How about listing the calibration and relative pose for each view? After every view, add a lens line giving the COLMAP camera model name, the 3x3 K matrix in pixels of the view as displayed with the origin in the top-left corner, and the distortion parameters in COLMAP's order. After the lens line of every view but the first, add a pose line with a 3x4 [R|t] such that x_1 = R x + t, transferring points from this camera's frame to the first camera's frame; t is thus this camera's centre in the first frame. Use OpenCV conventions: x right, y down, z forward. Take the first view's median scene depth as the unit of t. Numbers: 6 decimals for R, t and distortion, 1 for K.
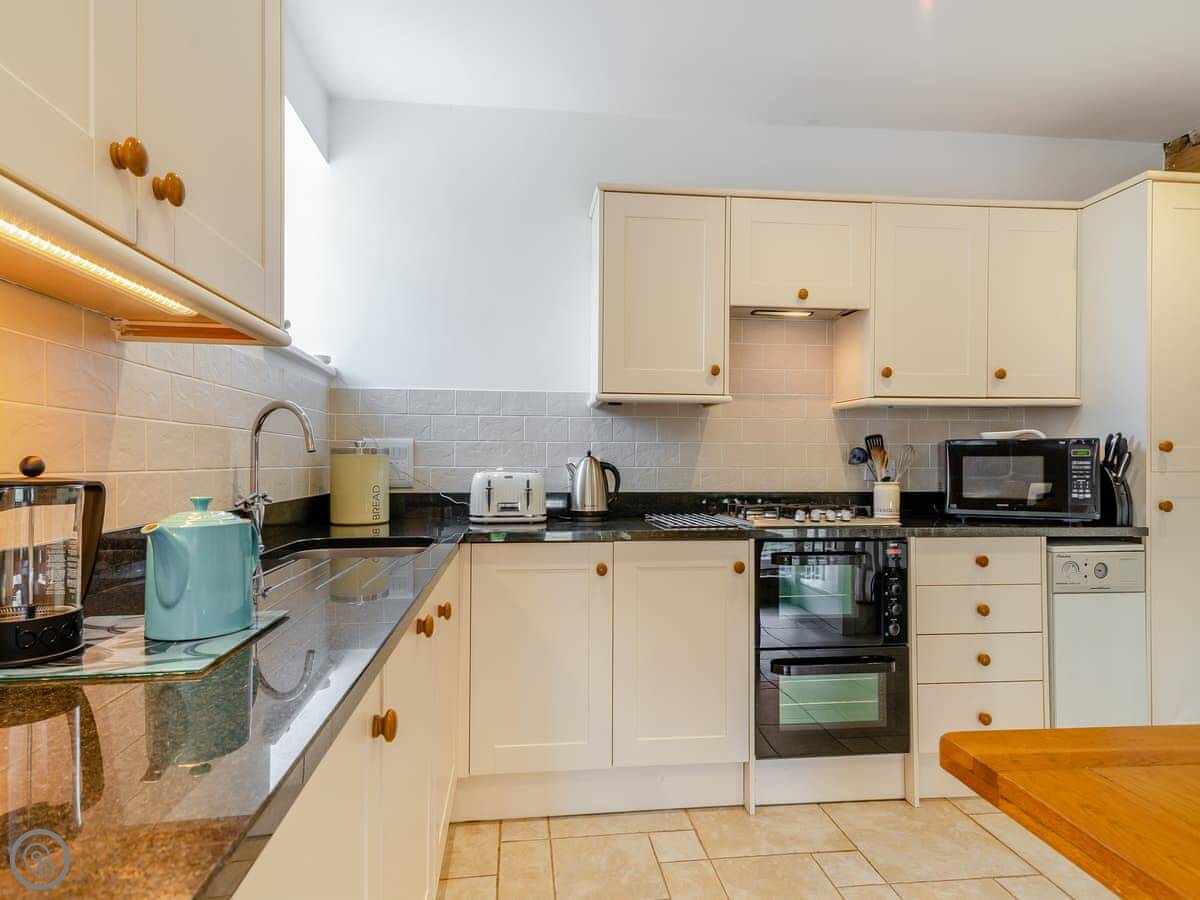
lens RADIAL K [[636.6, 0, 589.3], [0, 636.6, 460.3], [0, 0, 1]] dist [0.015404, 0.000236]
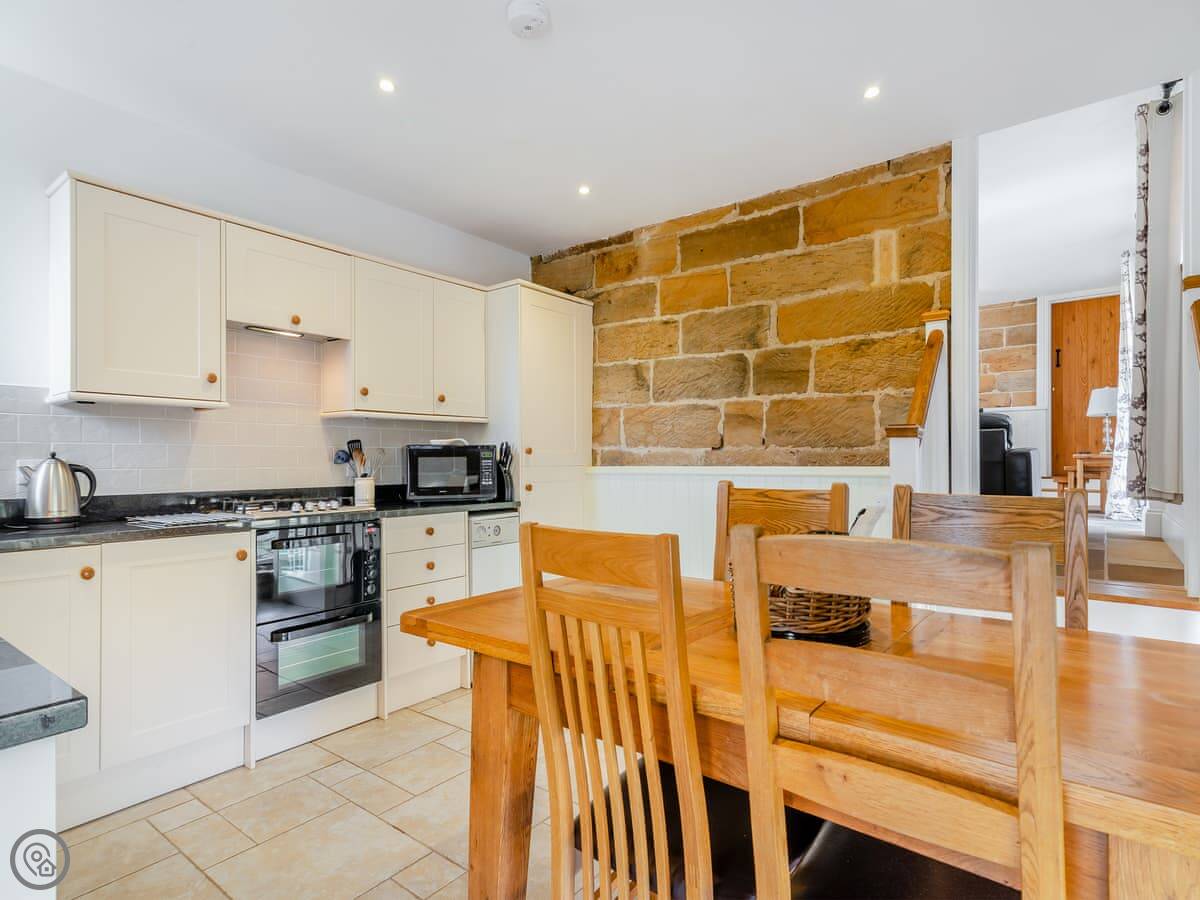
lens RADIAL K [[636.6, 0, 596.7], [0, 636.6, 456.4], [0, 0, 1]] dist [0.015404, 0.000236]
pose [[0.701134, -0.001939, 0.713027, -0.119563], [0.005097, 0.999984, -0.002293, -0.002867], [-0.713012, 0.005242, 0.701132, -0.226513]]
